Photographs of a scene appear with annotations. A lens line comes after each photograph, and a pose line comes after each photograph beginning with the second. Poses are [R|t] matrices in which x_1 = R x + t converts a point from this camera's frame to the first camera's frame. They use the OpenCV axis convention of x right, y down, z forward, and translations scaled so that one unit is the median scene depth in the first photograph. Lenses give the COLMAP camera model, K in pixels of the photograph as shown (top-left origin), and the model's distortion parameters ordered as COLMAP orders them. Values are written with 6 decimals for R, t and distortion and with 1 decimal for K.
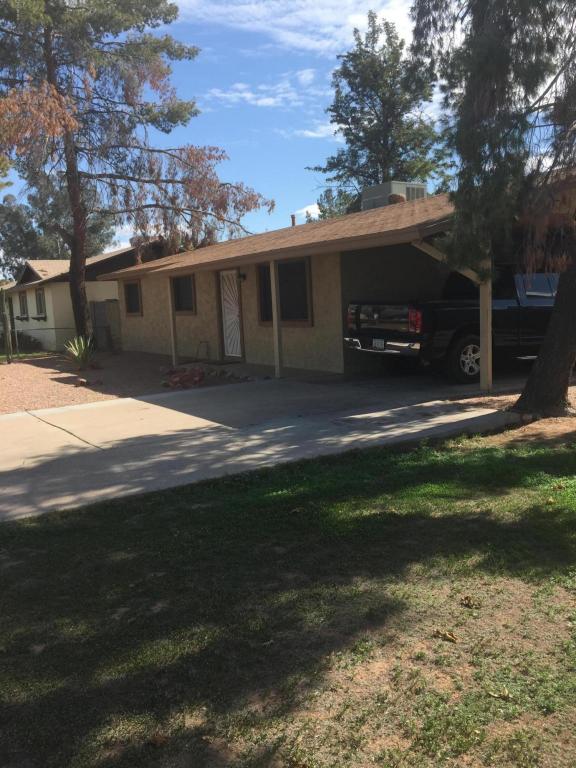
lens RADIAL K [[644.9, 0, 316.2], [0, 644.9, 362.7], [0, 0, 1]] dist [0.075935, -0.094479]
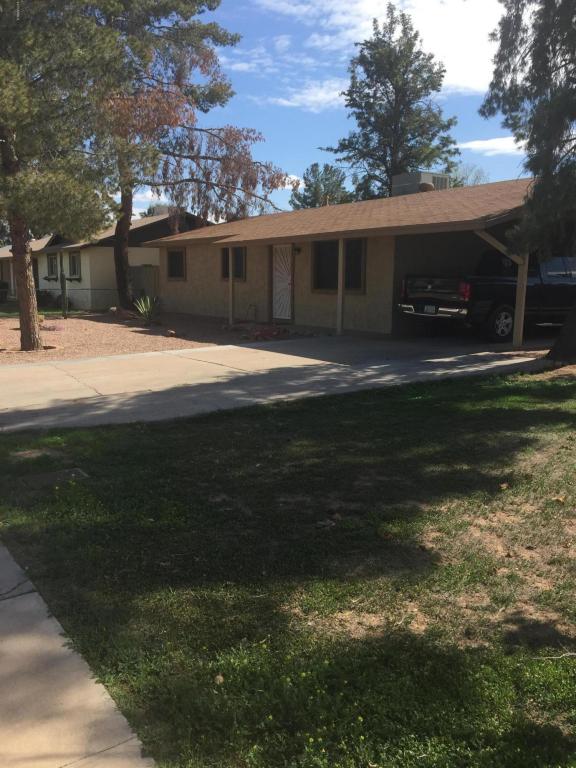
lens RADIAL K [[644.5, 0, 302.7], [0, 644.5, 384.0], [0, 0, 1]] dist [0.080657, -0.117033]
pose [[0.998553, 0.033966, 0.041687, -0.096944], [-0.036865, 0.996805, 0.070864, 0.017289], [-0.039147, -0.072298, 0.996615, -0.127224]]
